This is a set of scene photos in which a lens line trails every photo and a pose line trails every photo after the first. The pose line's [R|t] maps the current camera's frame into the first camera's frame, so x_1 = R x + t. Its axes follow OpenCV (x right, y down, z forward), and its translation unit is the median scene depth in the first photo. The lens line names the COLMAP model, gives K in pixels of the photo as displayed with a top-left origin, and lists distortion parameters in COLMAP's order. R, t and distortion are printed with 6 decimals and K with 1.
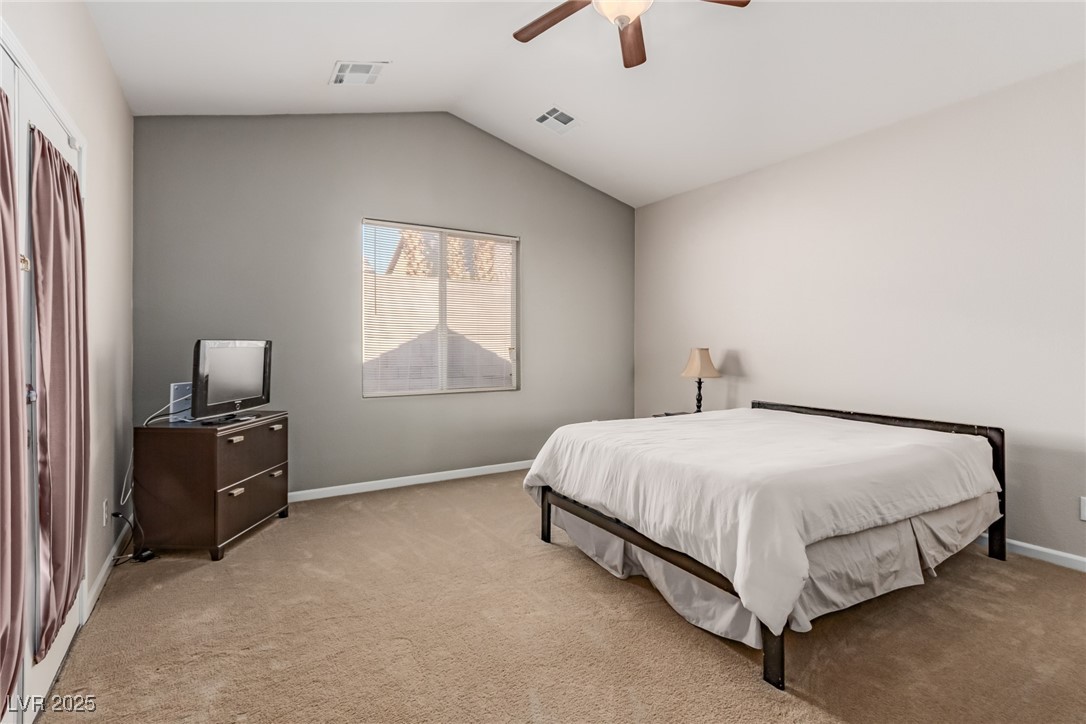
lens RADIAL K [[505.5, 0, 543.2], [0, 505.5, 353.9], [0, 0, 1]] dist [0.009919, -0.002094]
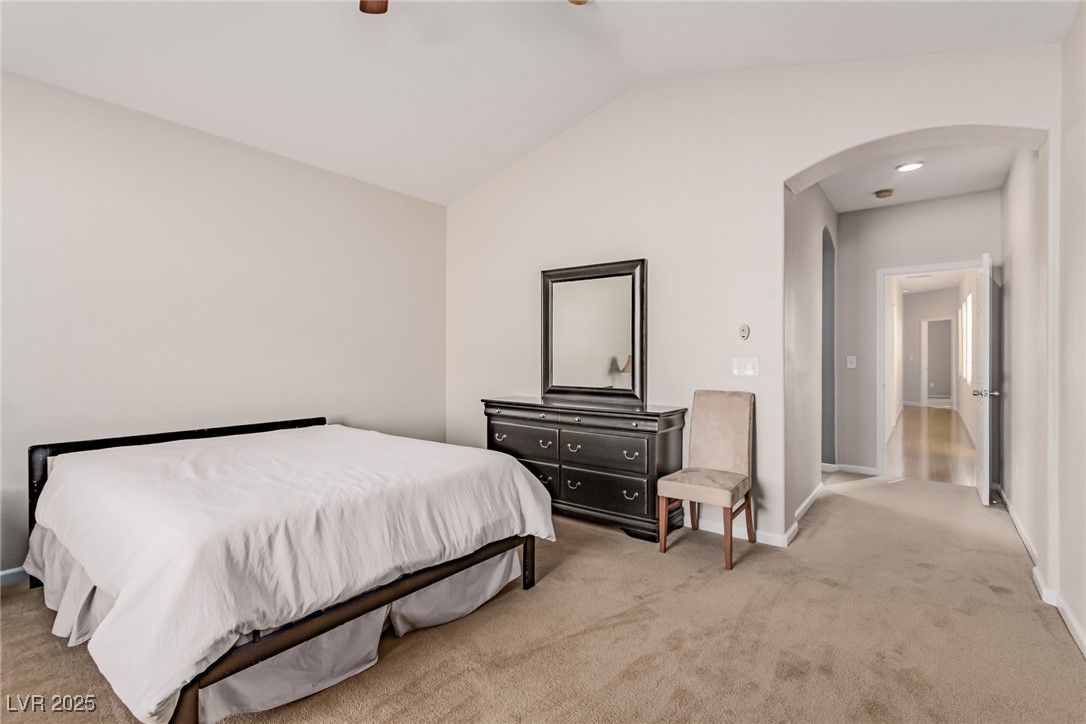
lens RADIAL K [[505.5, 0, 542.5], [0, 505.5, 356.9], [0, 0, 1]] dist [0.009919, -0.002094]
pose [[-0.334257, -0.007635, 0.942451, -0.729709], [0.016833, 0.999759, 0.014070, -0.030869], [-0.942332, 0.020568, -0.334048, 1.119442]]
